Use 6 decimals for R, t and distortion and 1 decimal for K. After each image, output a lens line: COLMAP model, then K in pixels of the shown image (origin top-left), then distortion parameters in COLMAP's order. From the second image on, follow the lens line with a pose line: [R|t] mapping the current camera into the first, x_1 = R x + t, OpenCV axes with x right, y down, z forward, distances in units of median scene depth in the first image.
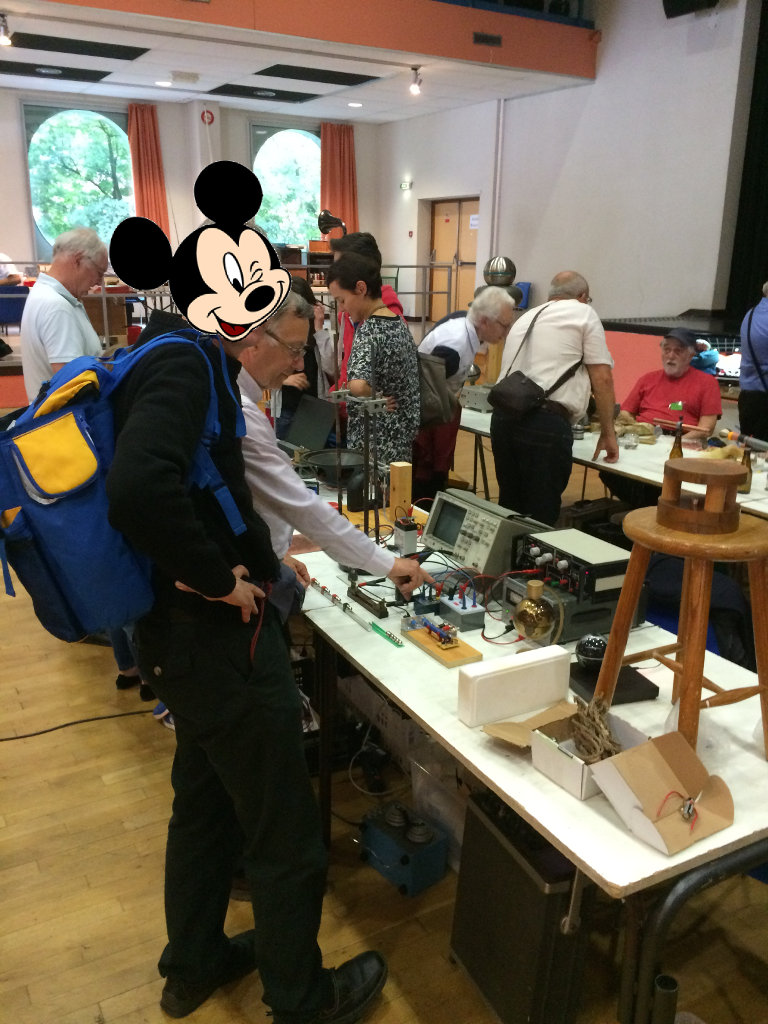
lens RADIAL K [[875.6, 0, 384.0], [0, 875.6, 512.0], [0, 0, 1]] dist [-0.013906, -0.010701]
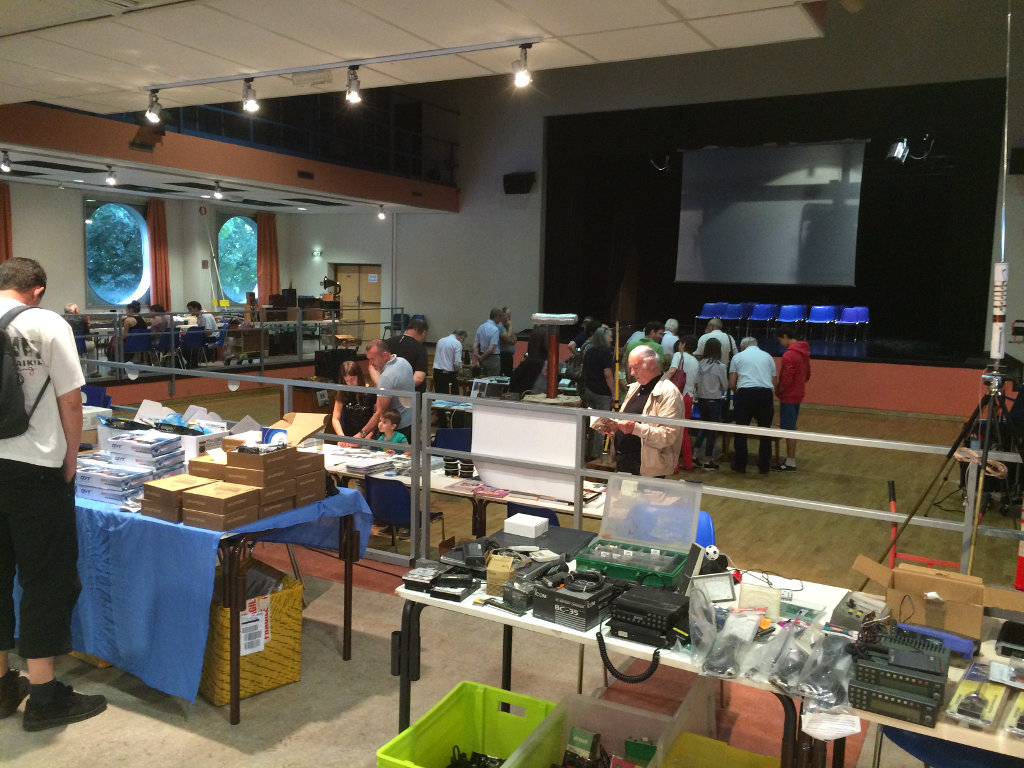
lens RADIAL K [[875.6, 0, 512.0], [0, 875.6, 384.0], [0, 0, 1]] dist [-0.013906, -0.010701]
pose [[0.847194, -0.054329, 0.528498, -0.545560], [0.134765, 0.984198, -0.114858, 0.088871], [-0.513907, 0.168530, 0.841129, -0.484330]]
